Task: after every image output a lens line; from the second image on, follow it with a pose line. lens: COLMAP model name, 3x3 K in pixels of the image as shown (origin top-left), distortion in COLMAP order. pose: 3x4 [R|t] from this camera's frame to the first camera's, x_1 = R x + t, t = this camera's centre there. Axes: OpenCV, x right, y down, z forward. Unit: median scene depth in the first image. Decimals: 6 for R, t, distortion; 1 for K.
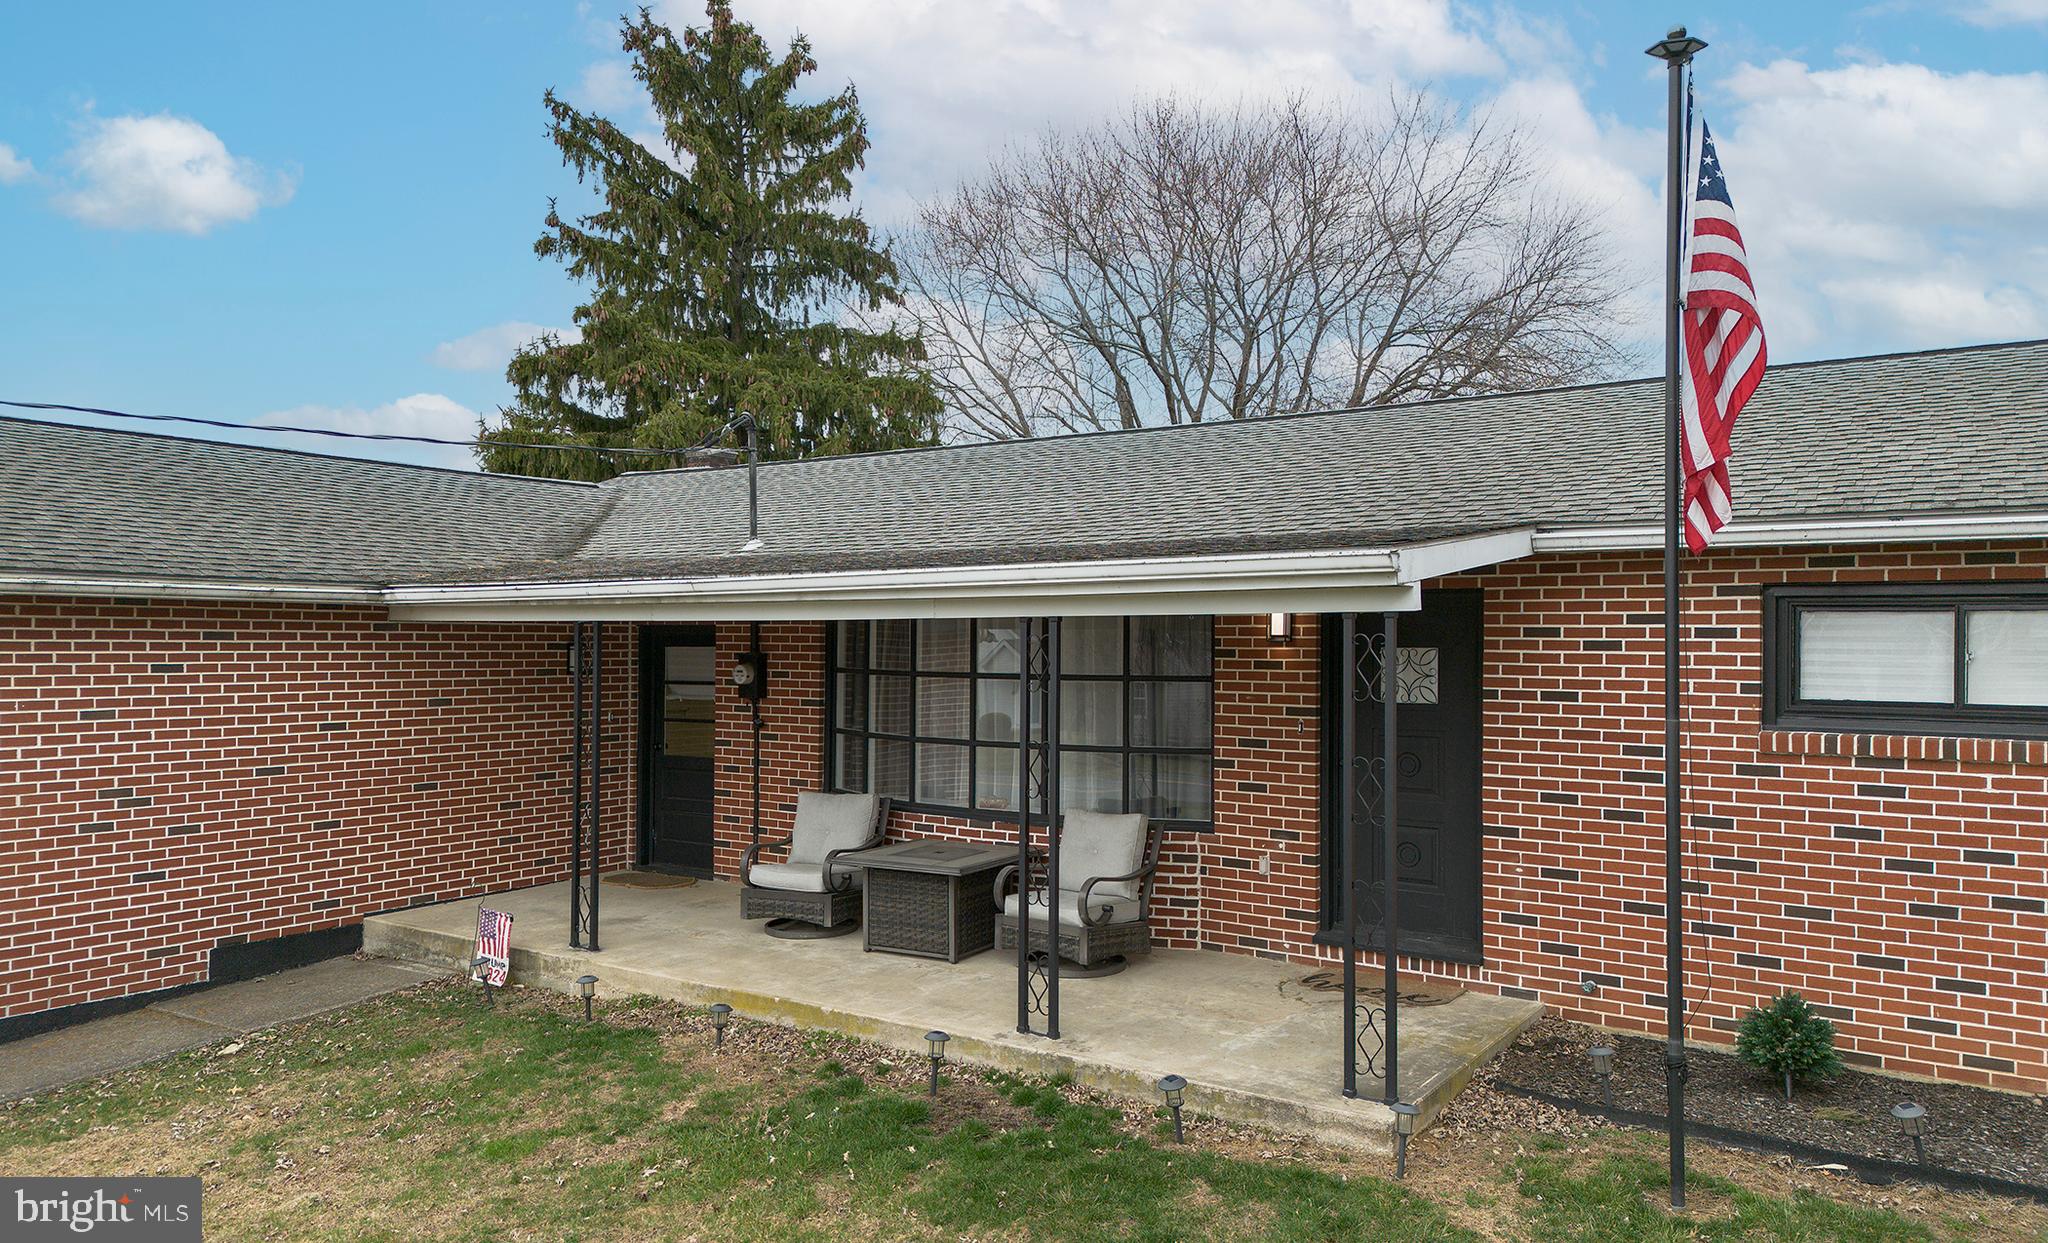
lens RADIAL K [[1432.6, 0, 1026.8], [0, 1432.6, 641.7], [0, 0, 1]] dist [0.066204, -0.018879]
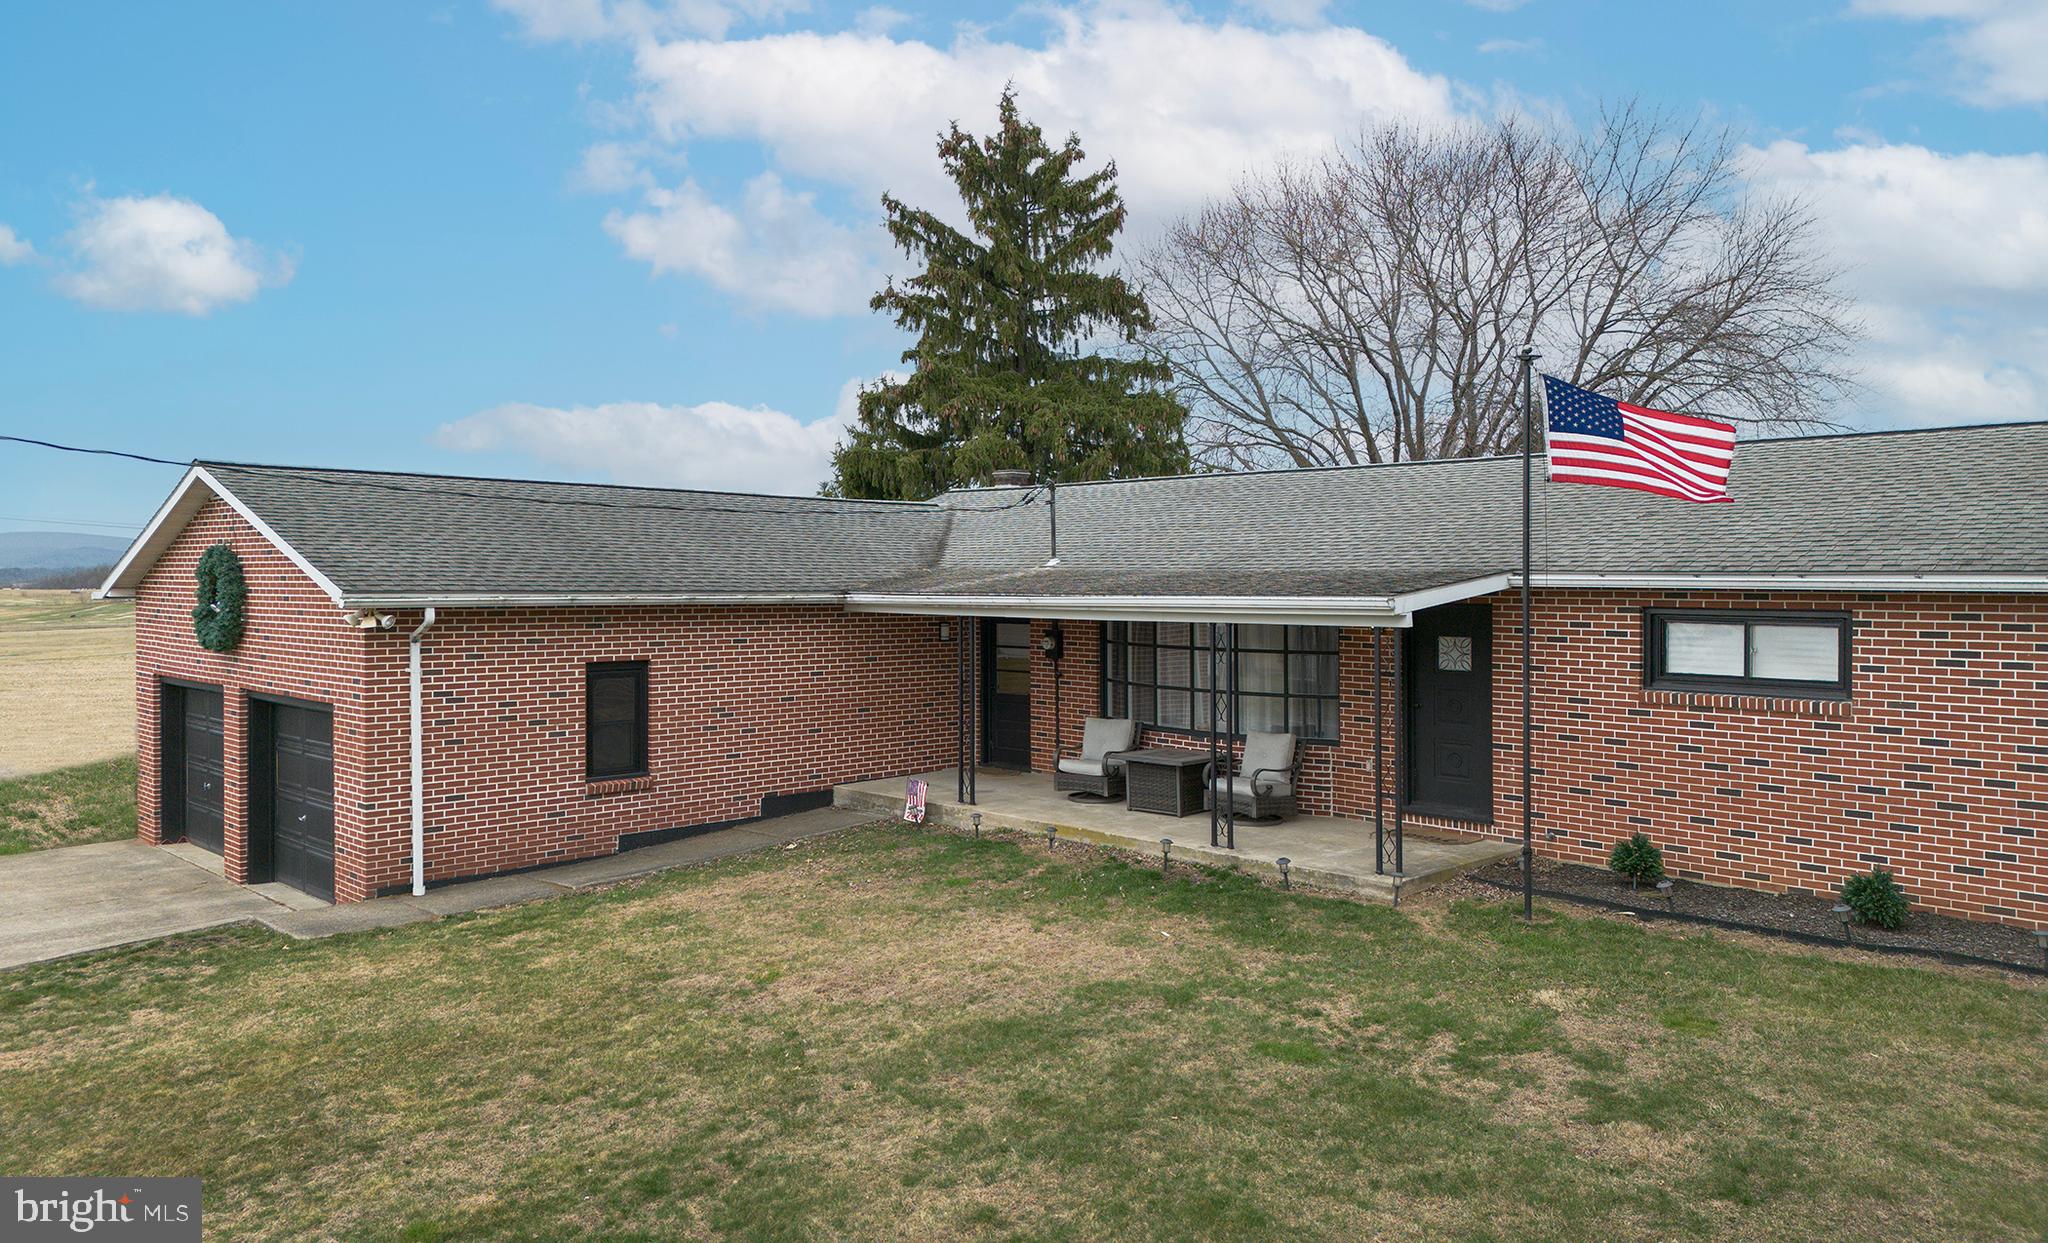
lens RADIAL K [[1432.6, 0, 899.3], [0, 1432.6, 559.8], [0, 0, 1]] dist [0.066204, -0.018879]
pose [[0.964286, -0.011163, -0.264627, 0.073562], [0.007368, 0.999855, -0.015330, -0.053495], [0.264760, 0.012833, 0.964229, -0.657483]]
